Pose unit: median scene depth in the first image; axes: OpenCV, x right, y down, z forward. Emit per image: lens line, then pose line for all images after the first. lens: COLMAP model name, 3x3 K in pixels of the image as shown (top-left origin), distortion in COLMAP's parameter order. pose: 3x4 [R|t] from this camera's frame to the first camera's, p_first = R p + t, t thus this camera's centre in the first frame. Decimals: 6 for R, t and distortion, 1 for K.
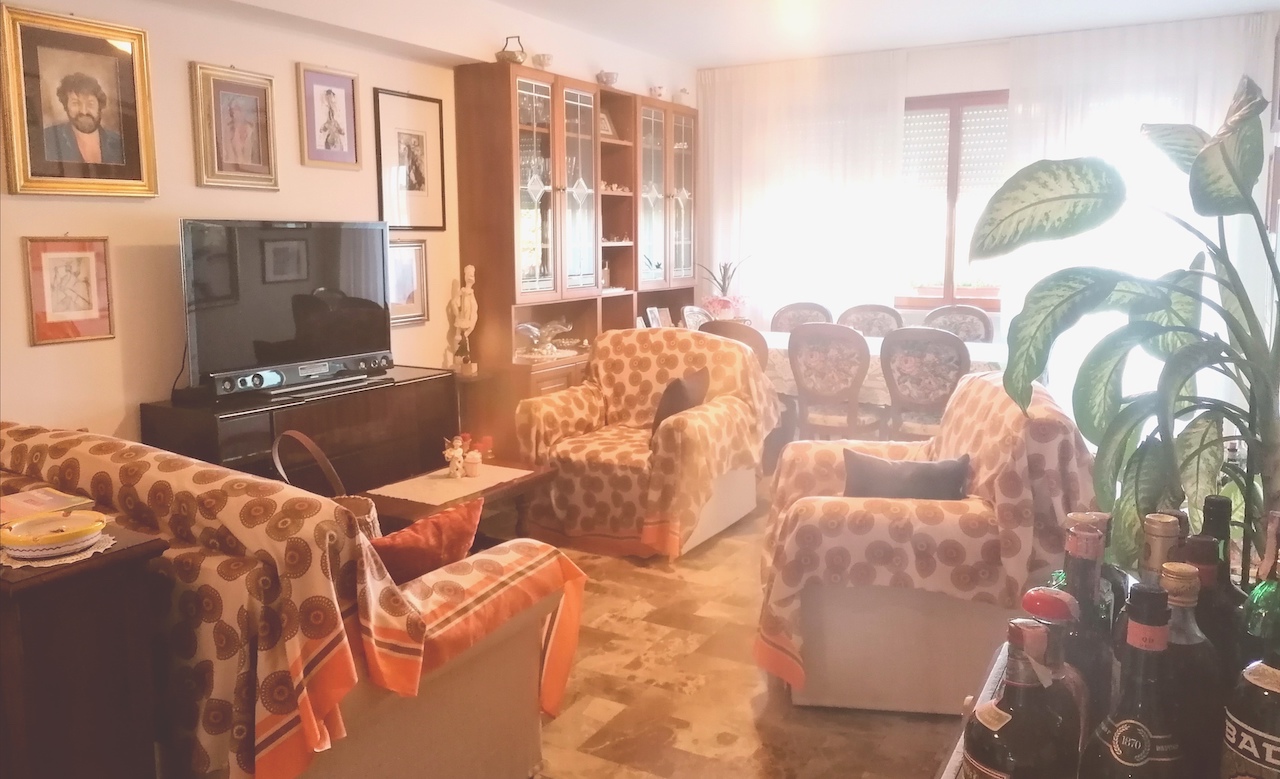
lens RADIAL K [[1025.8, 0, 637.8], [0, 1025.8, 376.3], [0, 0, 1]] dist [0.000128, 0.003243]
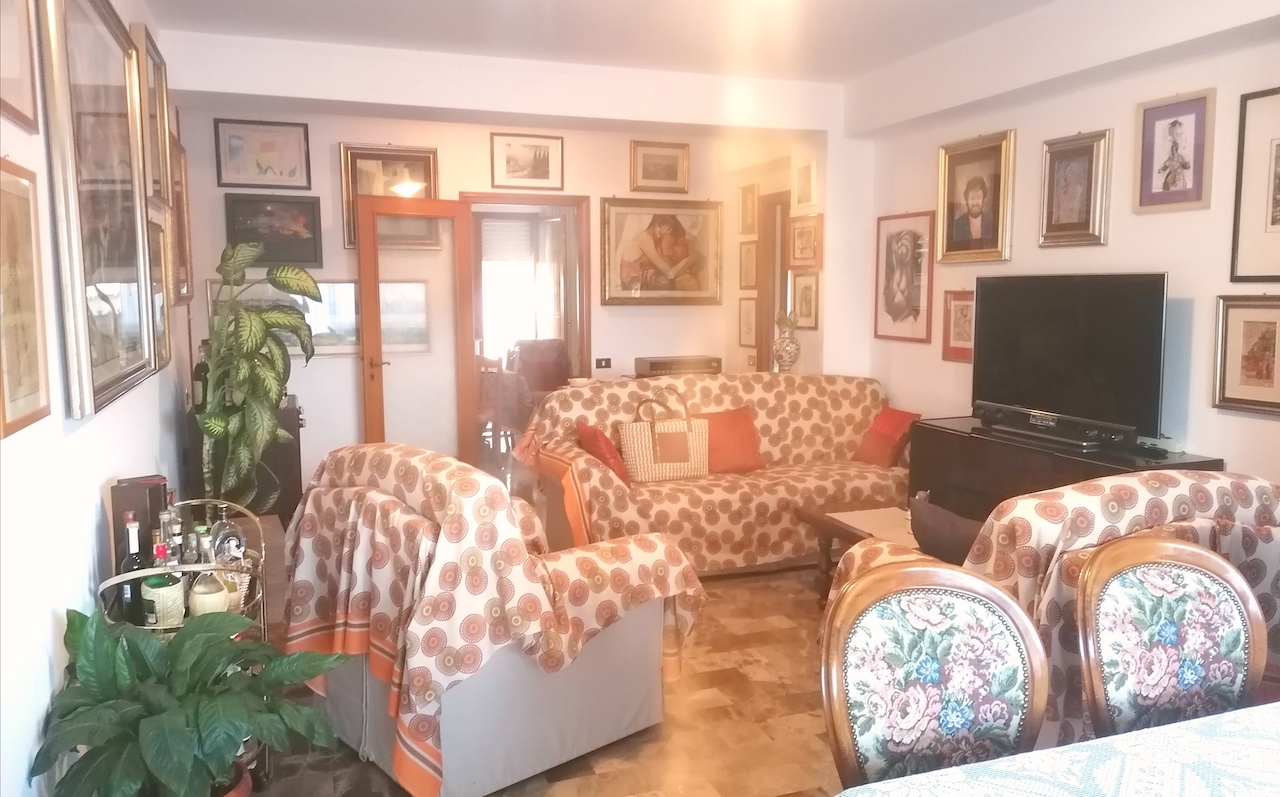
lens RADIAL K [[1048.0, 0, 678.1], [0, 1048.0, 391.6], [0, 0, 1]] dist [0.084954, -0.073610]
pose [[-0.637697, 0.087917, -0.765254, 0.884730], [-0.089062, 0.978387, 0.186619, -0.242295], [0.765121, 0.187162, -0.616084, 1.664020]]
